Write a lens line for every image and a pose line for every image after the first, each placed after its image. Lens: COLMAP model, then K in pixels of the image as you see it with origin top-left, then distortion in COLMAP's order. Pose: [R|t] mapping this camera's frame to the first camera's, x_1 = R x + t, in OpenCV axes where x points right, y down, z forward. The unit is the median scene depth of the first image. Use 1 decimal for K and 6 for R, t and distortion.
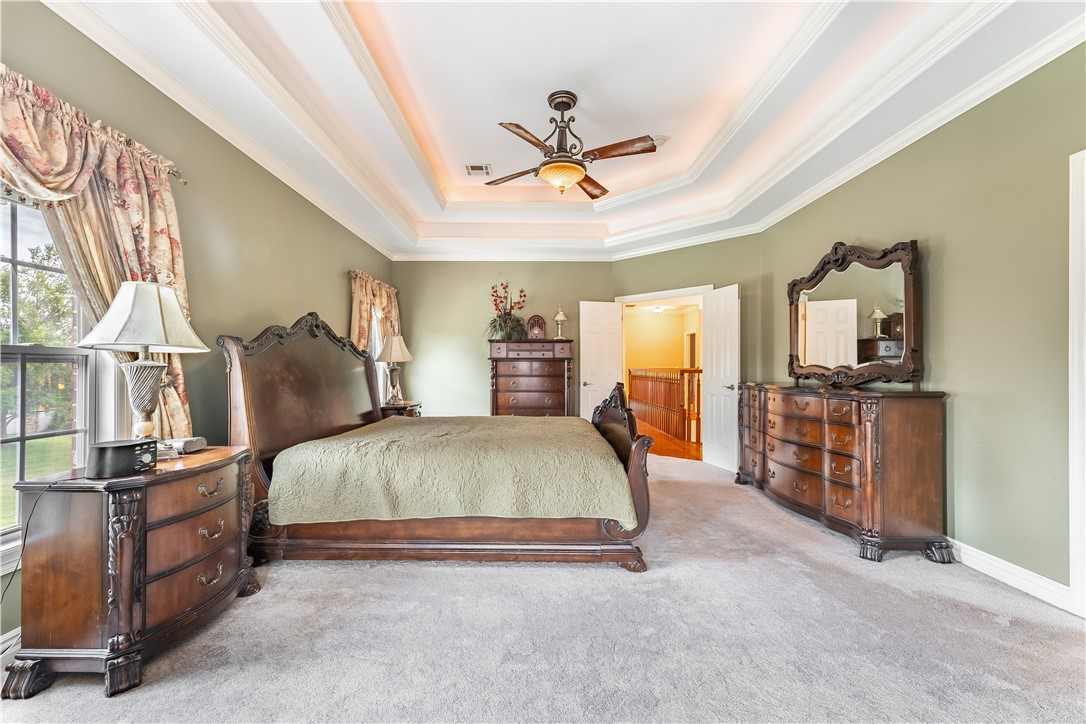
lens RADIAL K [[450.7, 0, 539.3], [0, 450.7, 367.0], [0, 0, 1]] dist [0.001883, -0.000090]
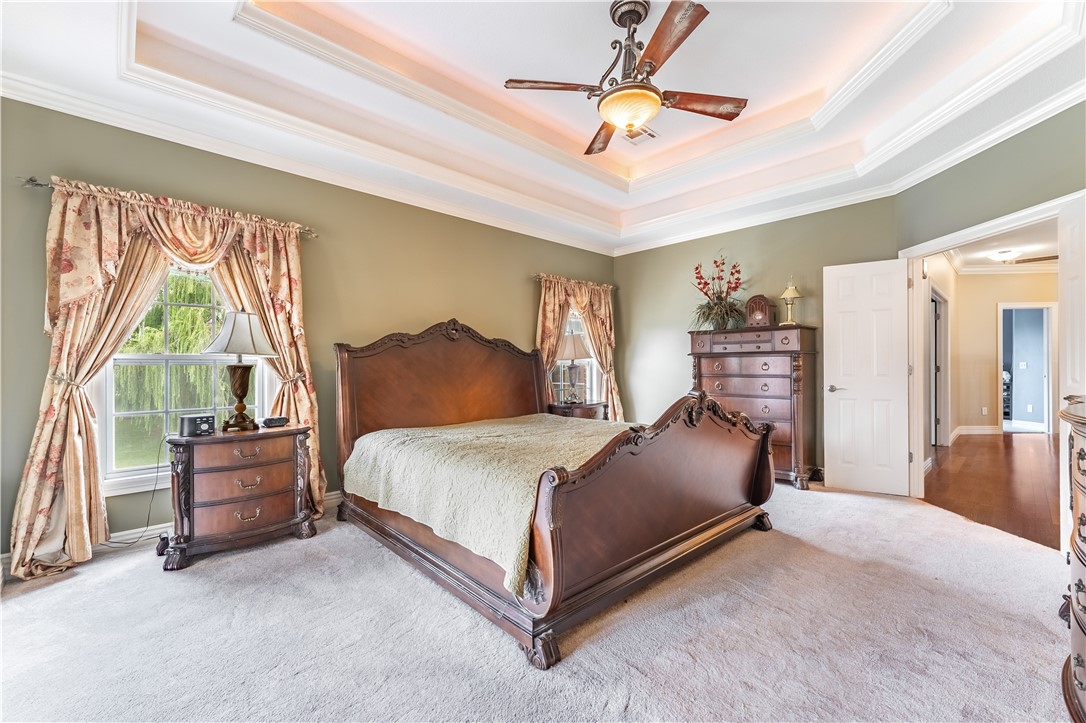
lens RADIAL K [[450.7, 0, 539.3], [0, 450.7, 366.5], [0, 0, 1]] dist [0.001883, -0.000090]
pose [[0.685622, -0.003150, -0.727951, 0.327704], [0.006742, 0.999975, 0.002022, 0.000195], [0.727927, -0.006295, 0.685626, 0.245696]]
